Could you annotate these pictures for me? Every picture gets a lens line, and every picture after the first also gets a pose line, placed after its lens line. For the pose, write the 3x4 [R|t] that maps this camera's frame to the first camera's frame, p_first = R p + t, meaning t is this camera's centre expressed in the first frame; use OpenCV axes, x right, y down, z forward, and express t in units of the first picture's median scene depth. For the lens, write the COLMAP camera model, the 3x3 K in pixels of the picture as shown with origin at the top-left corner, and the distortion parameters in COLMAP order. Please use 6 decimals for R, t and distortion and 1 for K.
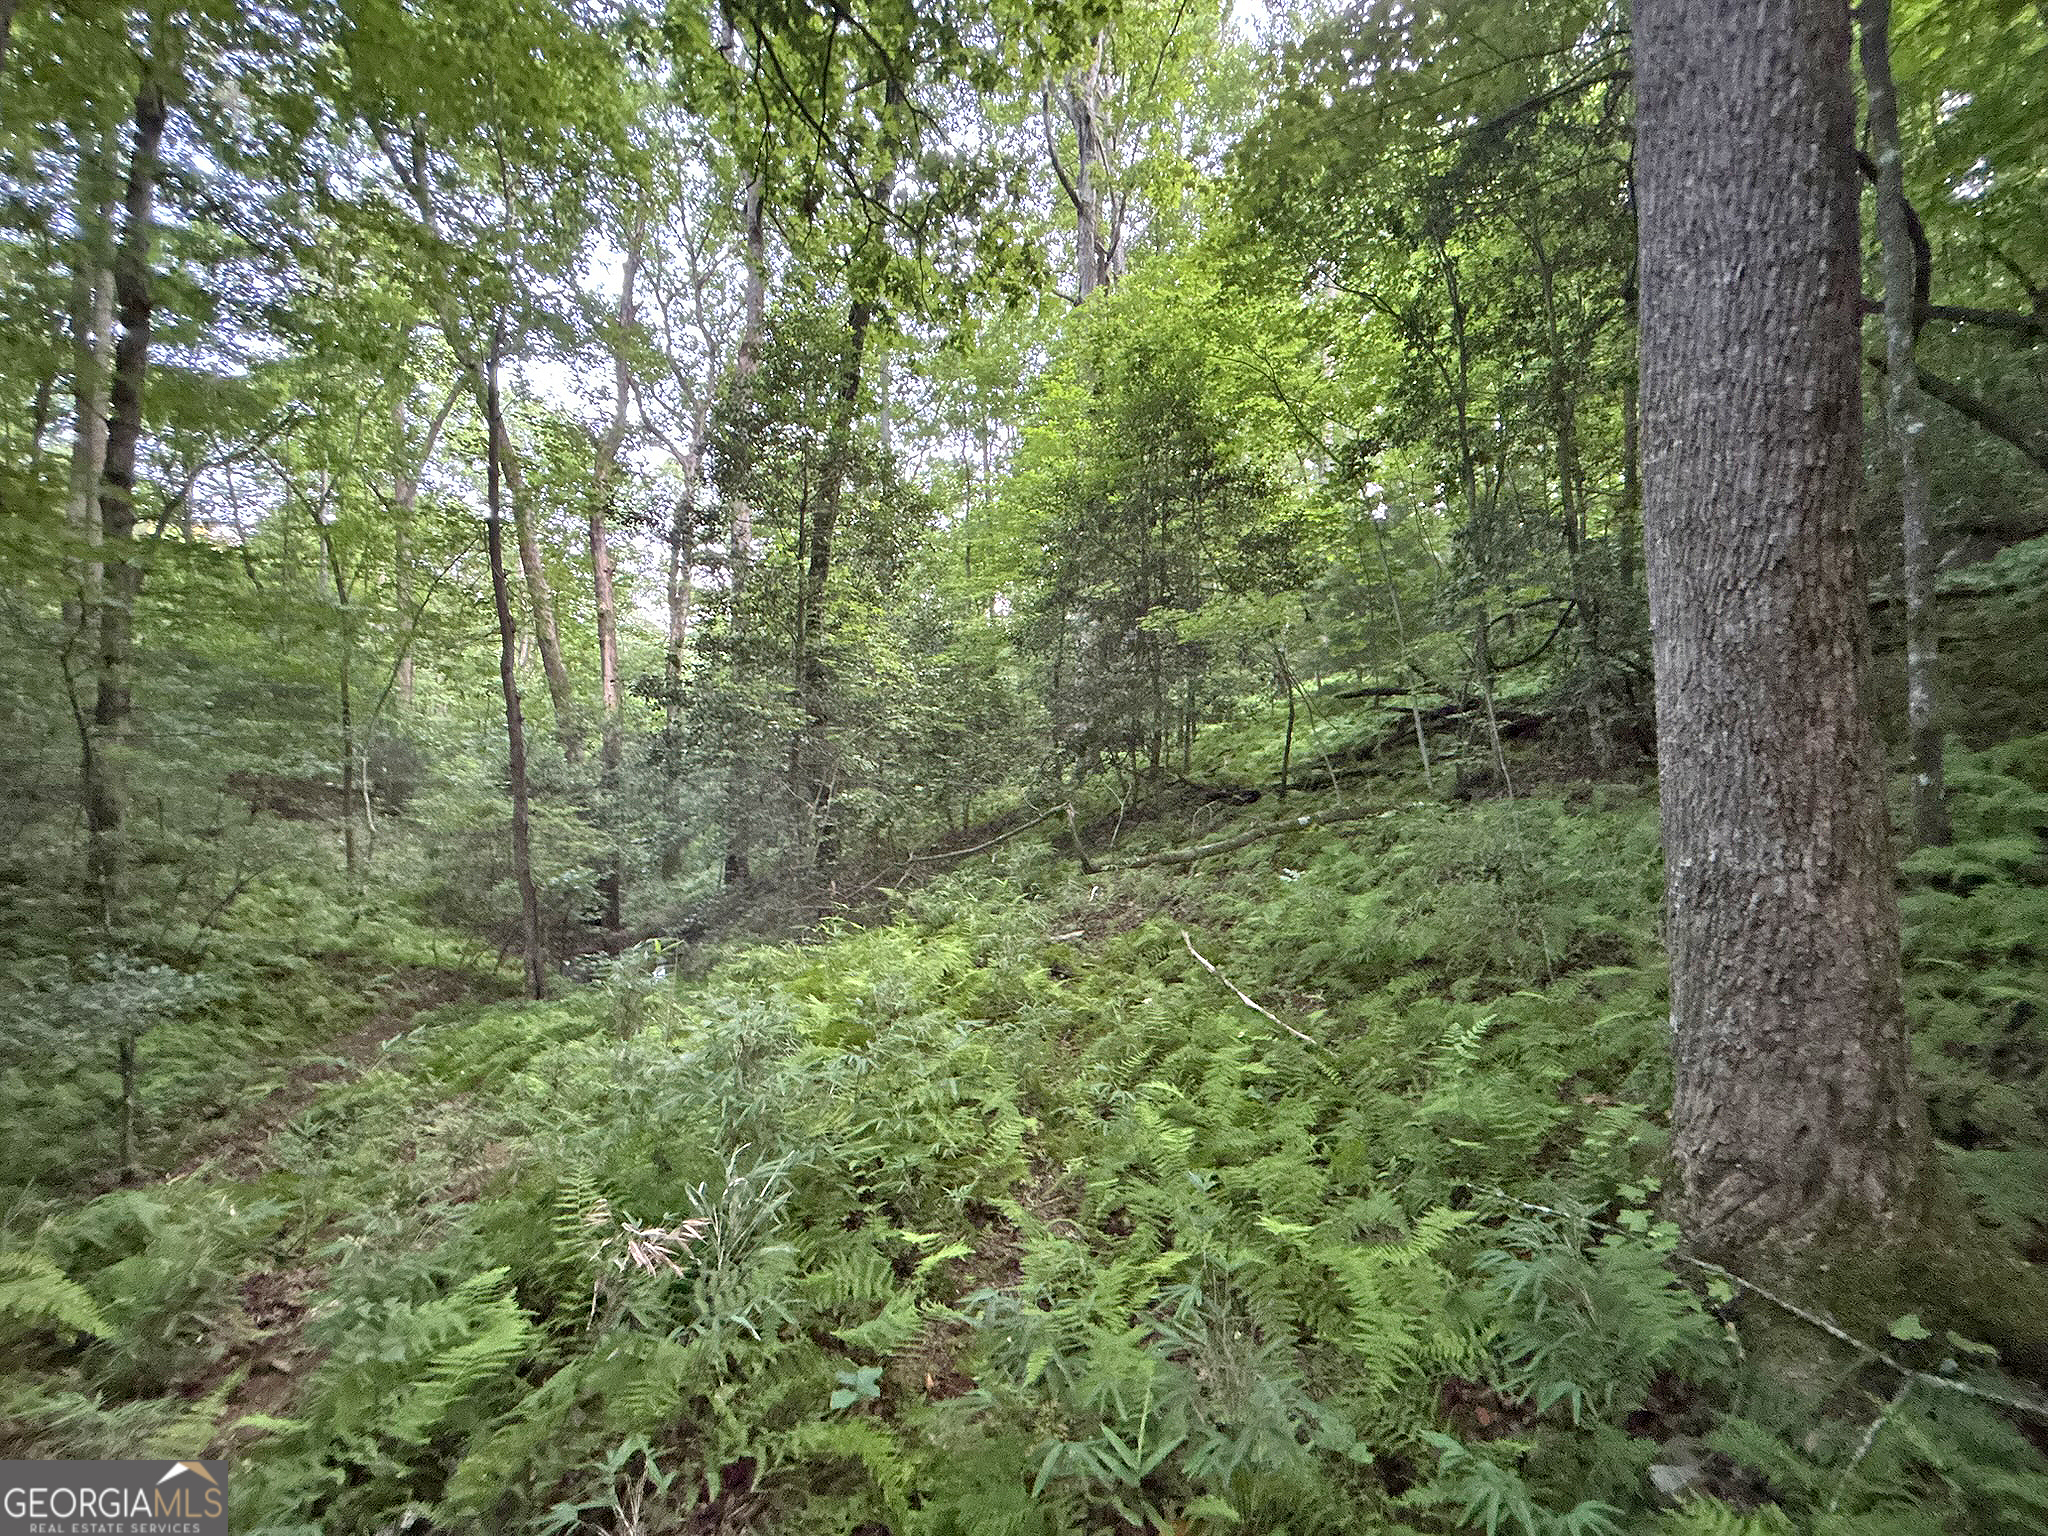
lens RADIAL K [[830.2, 0, 1024.0], [0, 830.2, 768.0], [0, 0, 1]] dist [-0.013474, 0.004304]
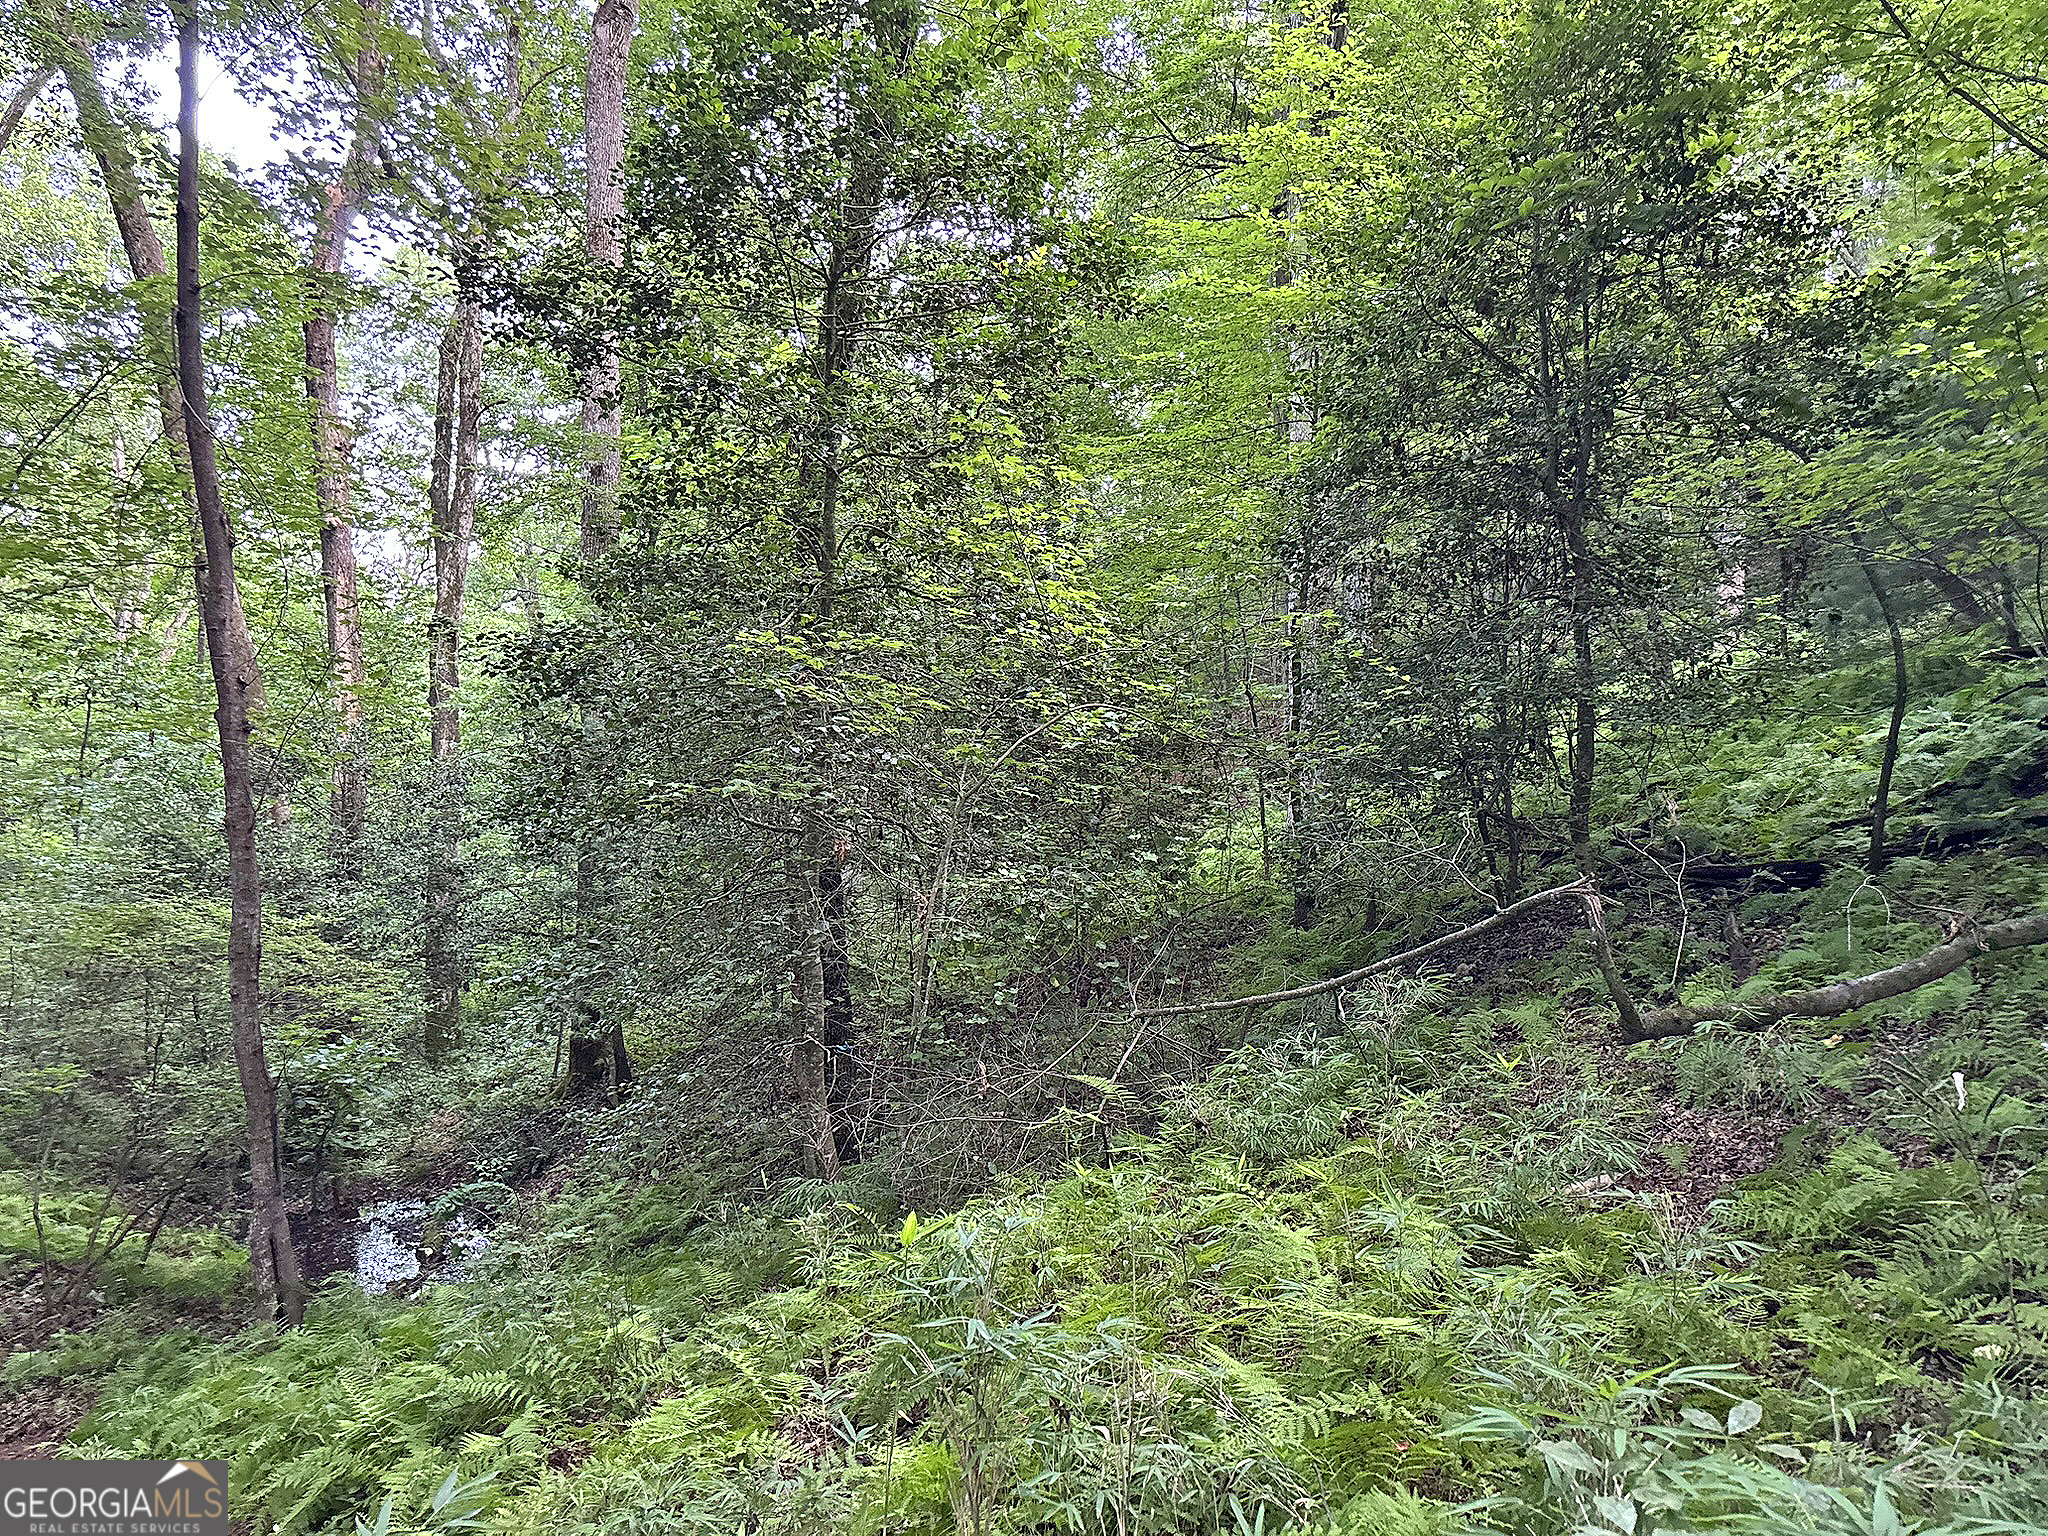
lens RADIAL K [[1606.6, 0, 1024.0], [0, 1606.6, 768.0], [0, 0, 1]] dist [0.000043, 0.002862]
pose [[0.999825, -0.009811, -0.015921, -0.142788], [0.009060, 0.998873, -0.046587, 0.013127], [0.016361, 0.046434, 0.998787, 0.084904]]
